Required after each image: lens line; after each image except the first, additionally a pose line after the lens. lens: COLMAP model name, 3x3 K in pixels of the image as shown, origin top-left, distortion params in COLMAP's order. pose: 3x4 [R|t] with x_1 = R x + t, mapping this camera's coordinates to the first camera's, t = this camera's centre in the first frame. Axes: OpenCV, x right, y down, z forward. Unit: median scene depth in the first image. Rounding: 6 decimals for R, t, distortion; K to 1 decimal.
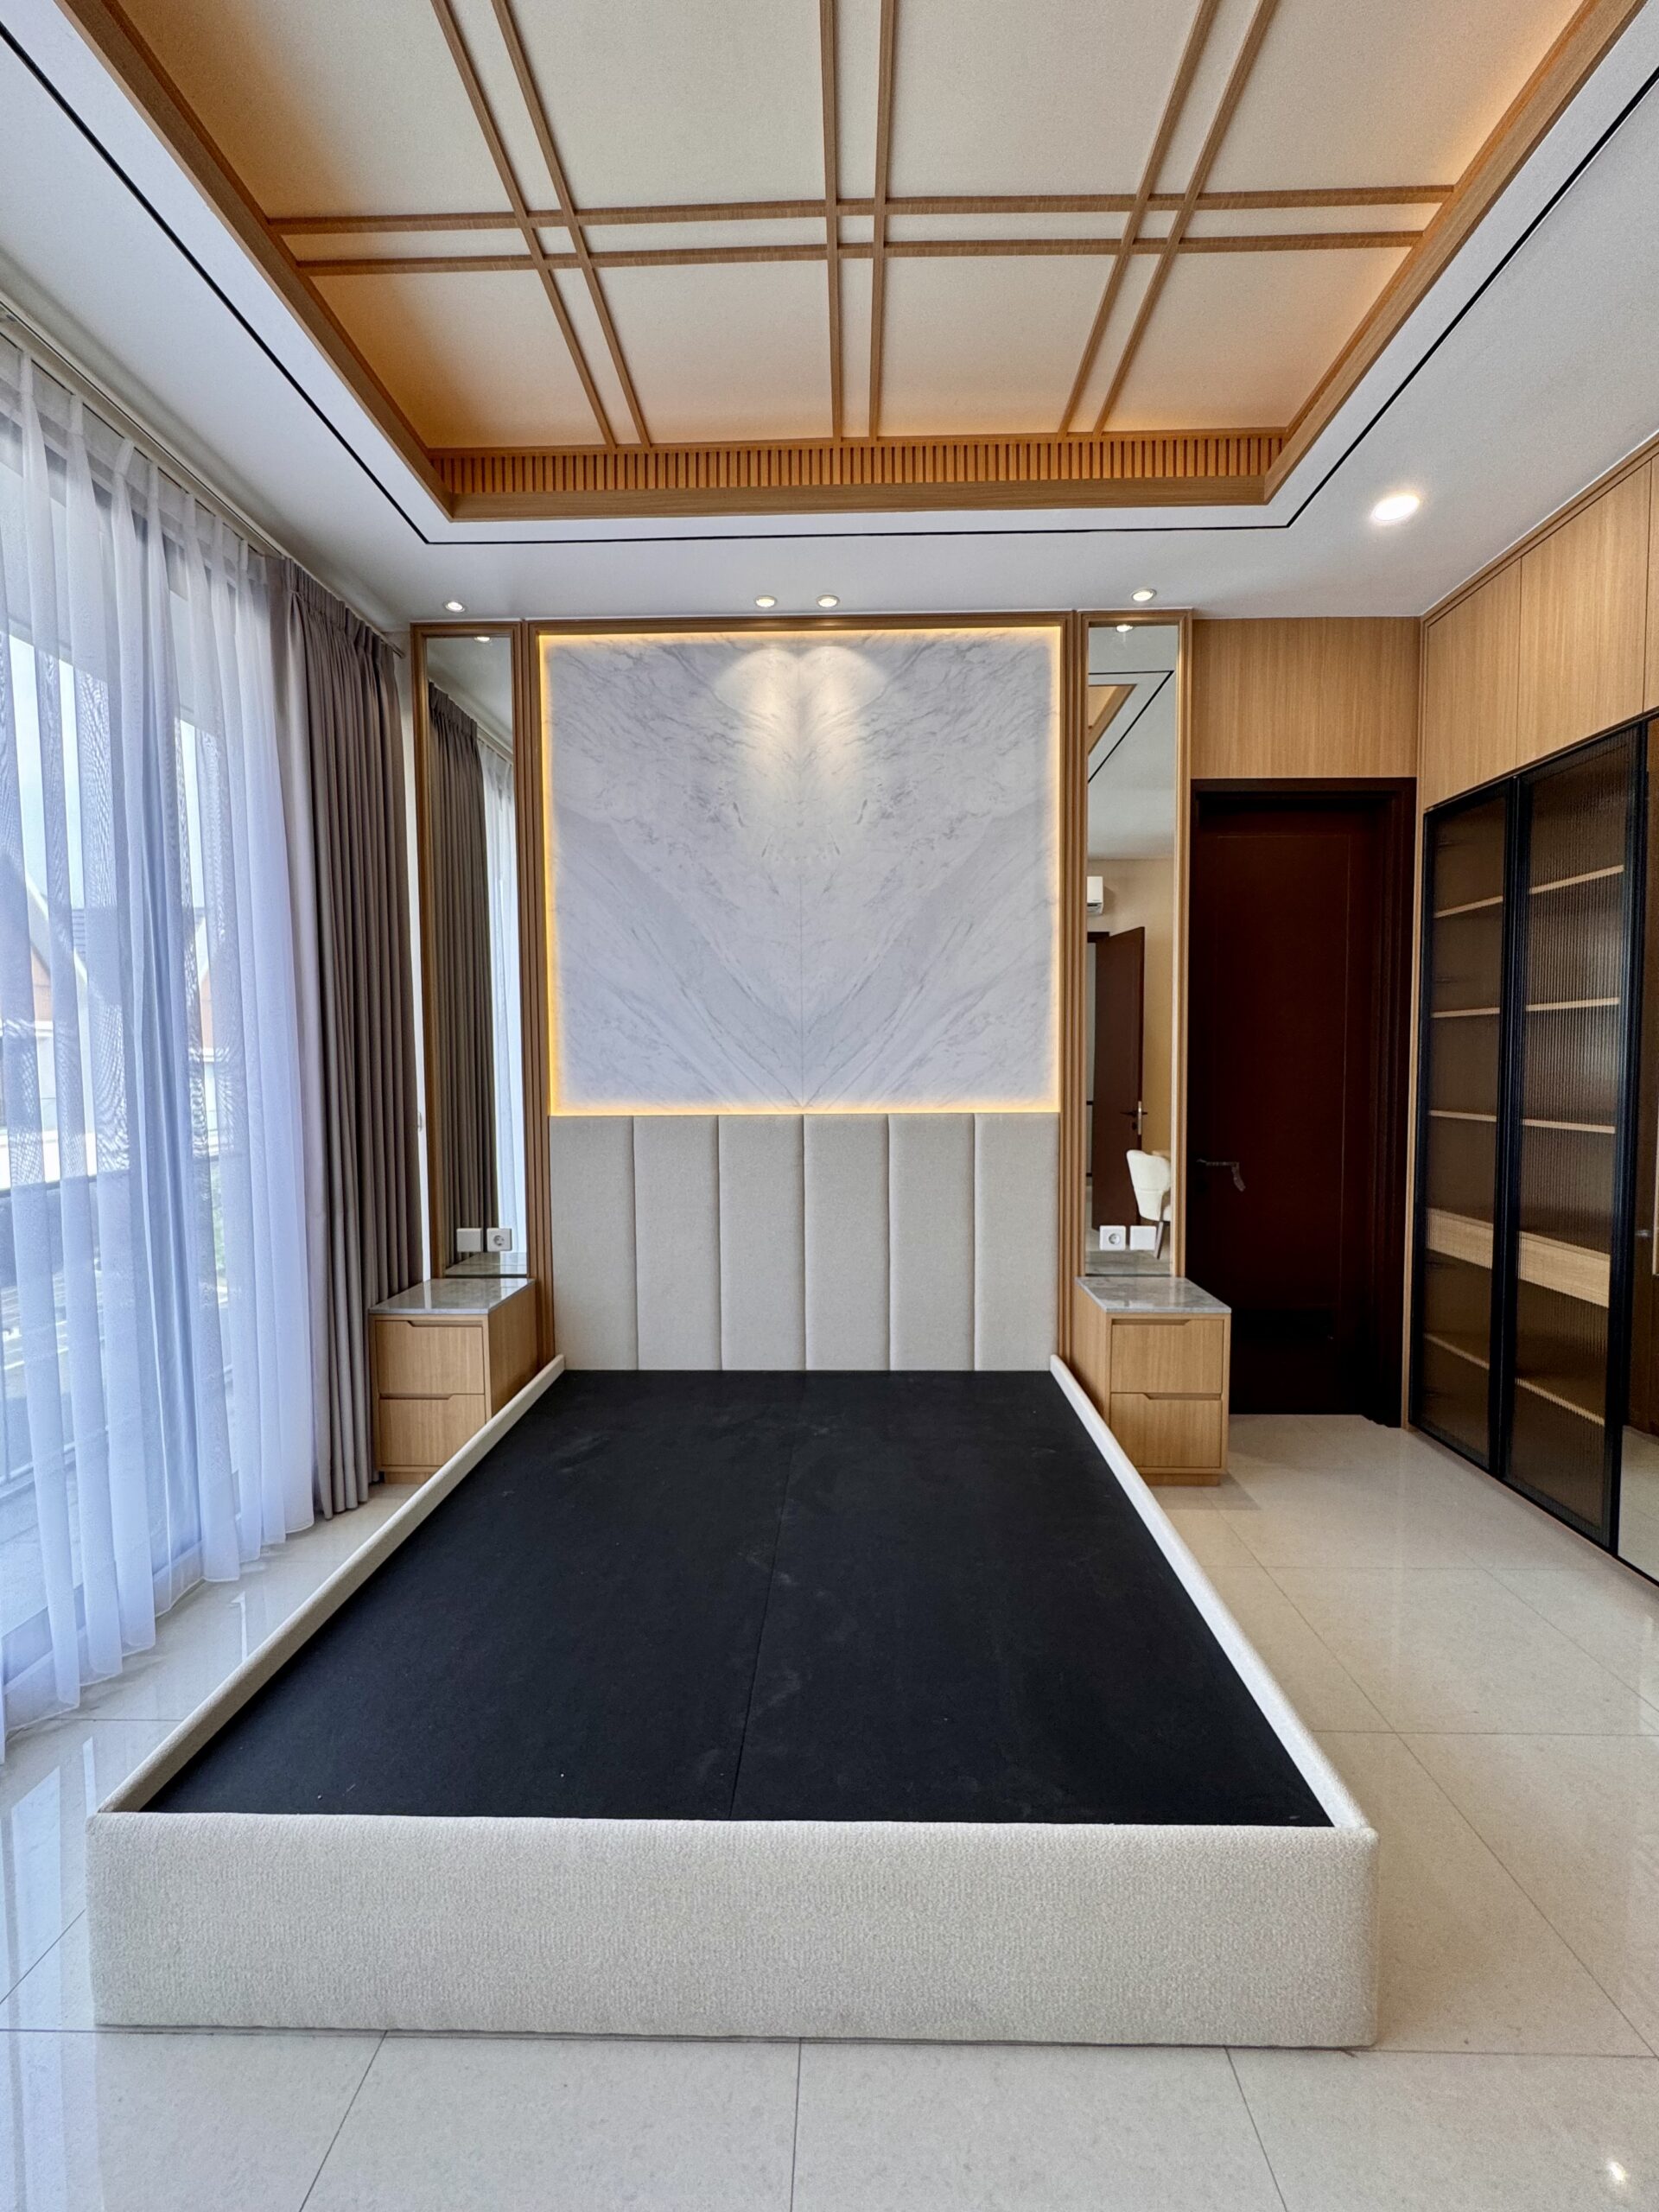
lens RADIAL K [[880.8, 0, 833.8], [0, 880.8, 1105.1], [0, 0, 1]] dist [-0.002051, 0.000239]
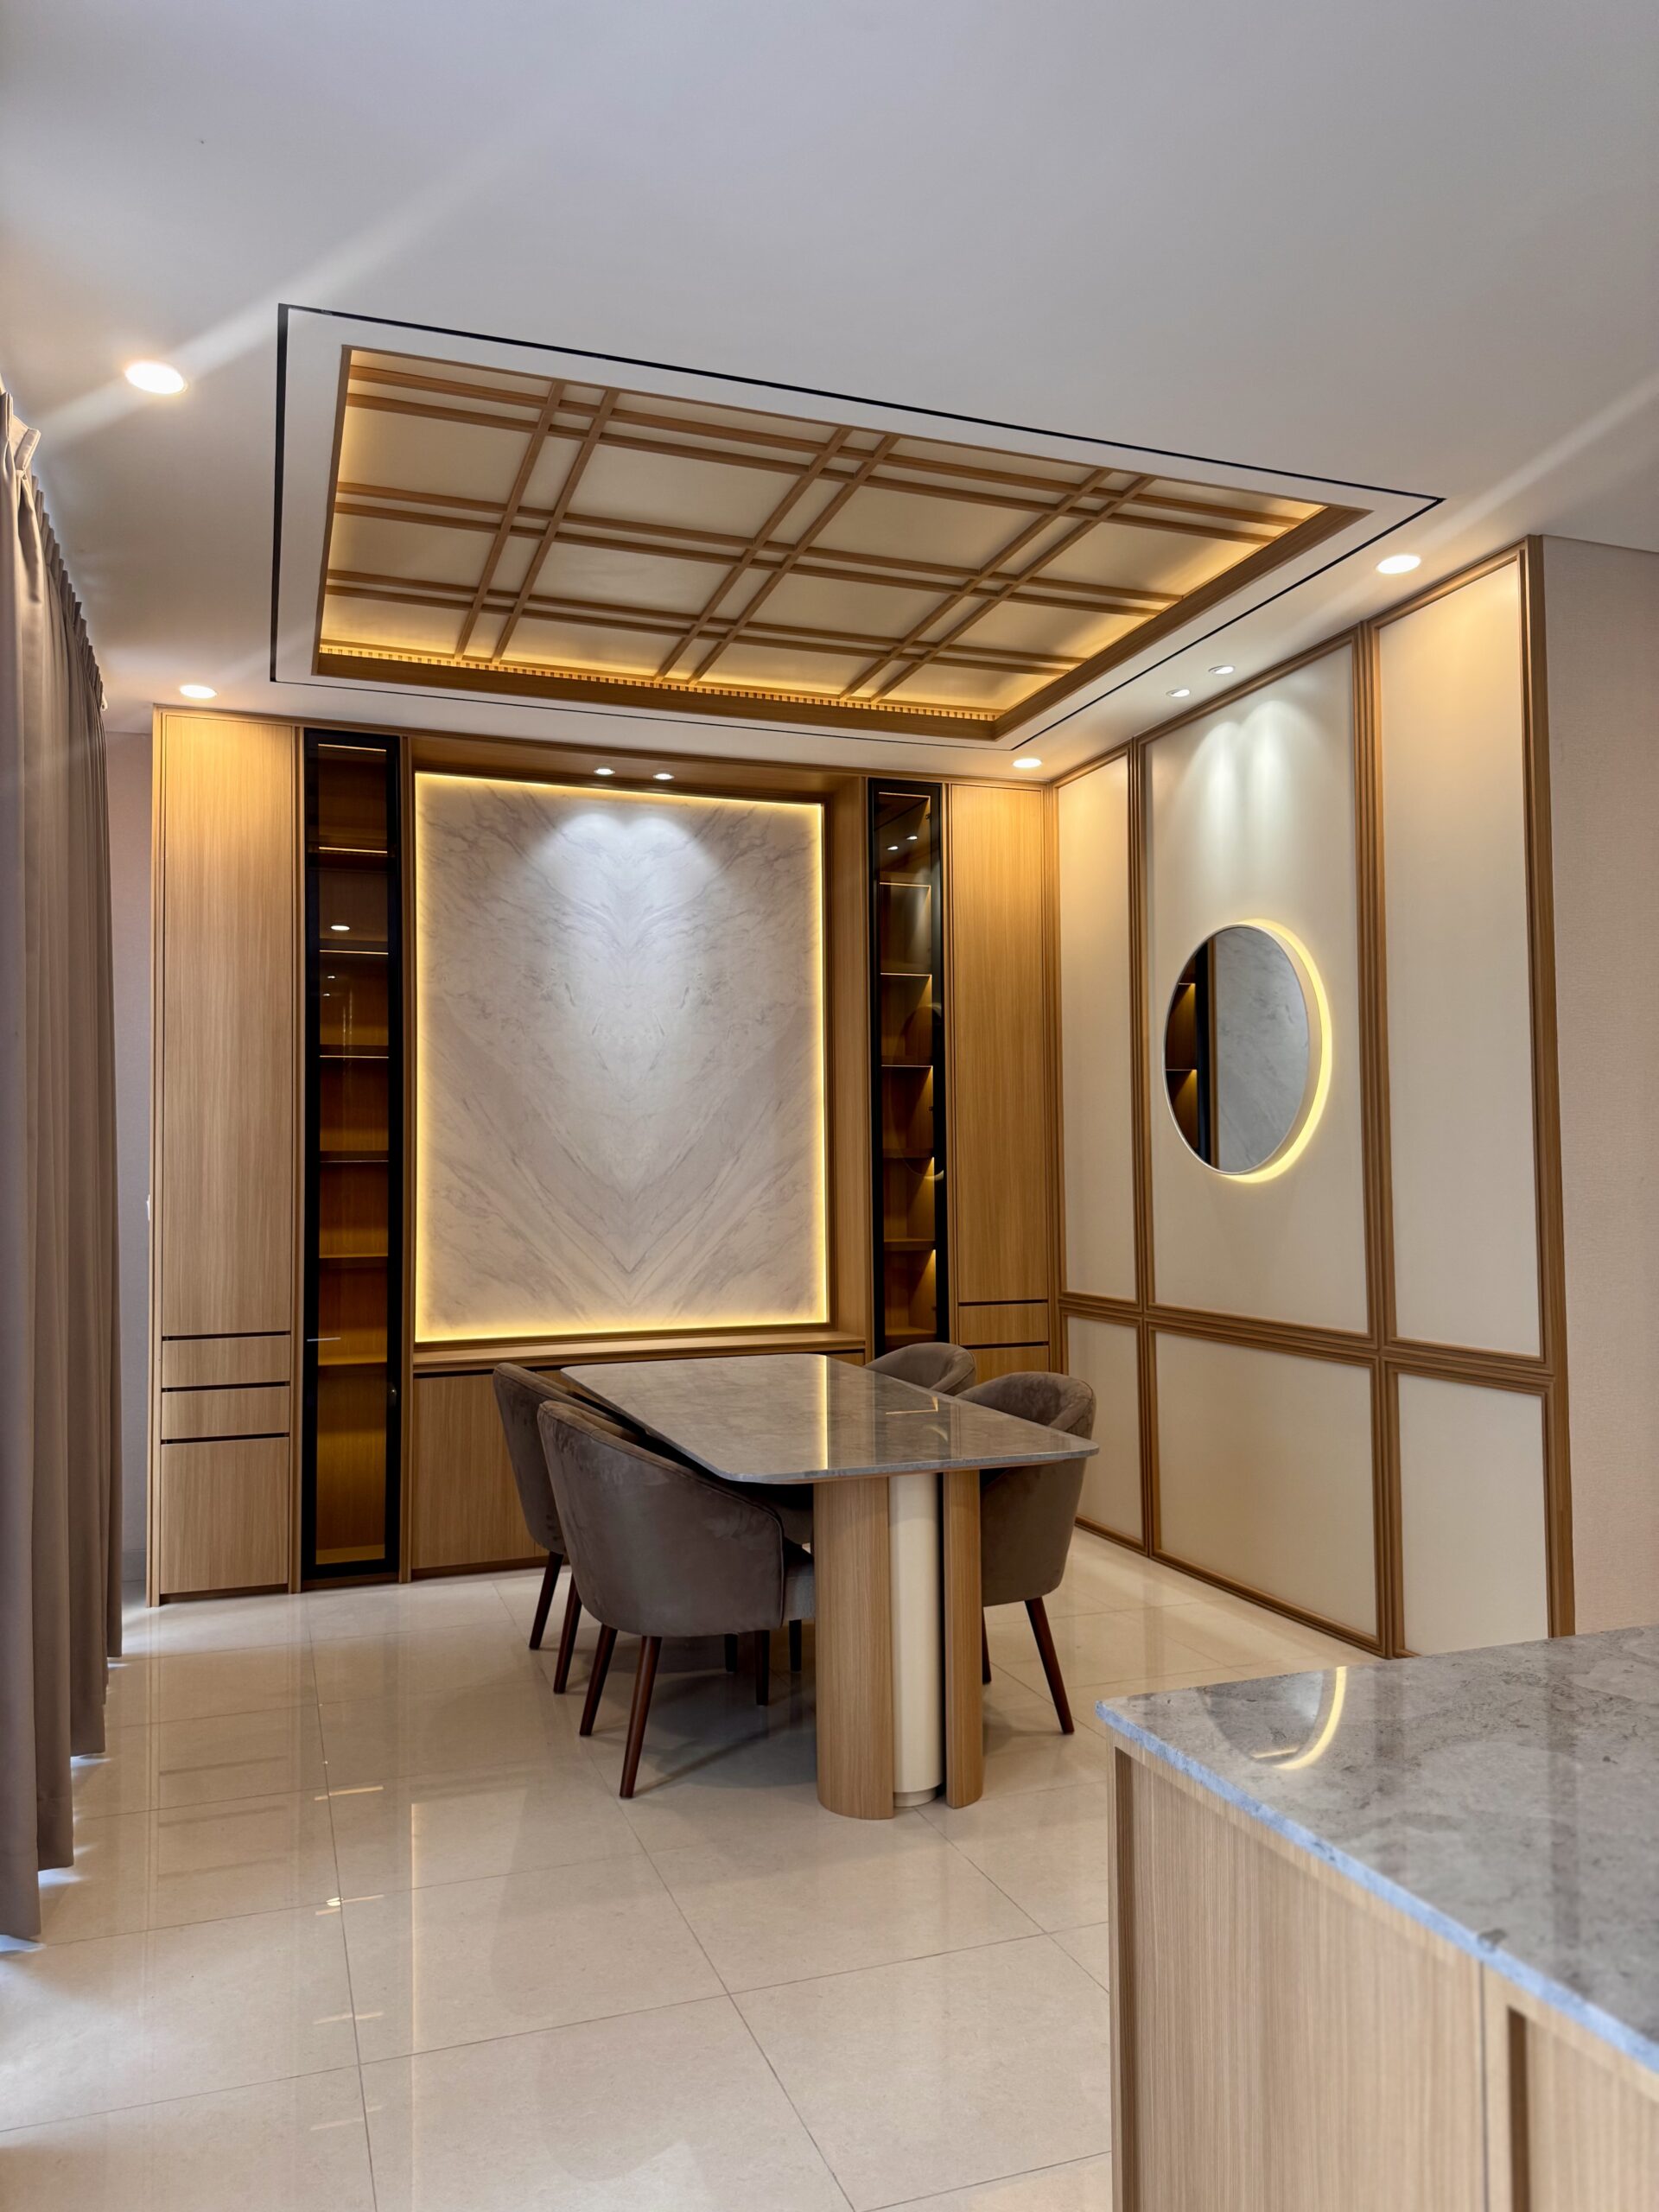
lens RADIAL K [[1553.9, 0, 824.5], [0, 1553.9, 1140.2], [0, 0, 1]] dist [0.071341, -0.082570]
pose [[0.936668, 0.006325, 0.350163, -0.477253], [0.019773, 0.997287, -0.070905, -0.018183], [-0.349661, 0.073339, 0.934001, -0.840424]]
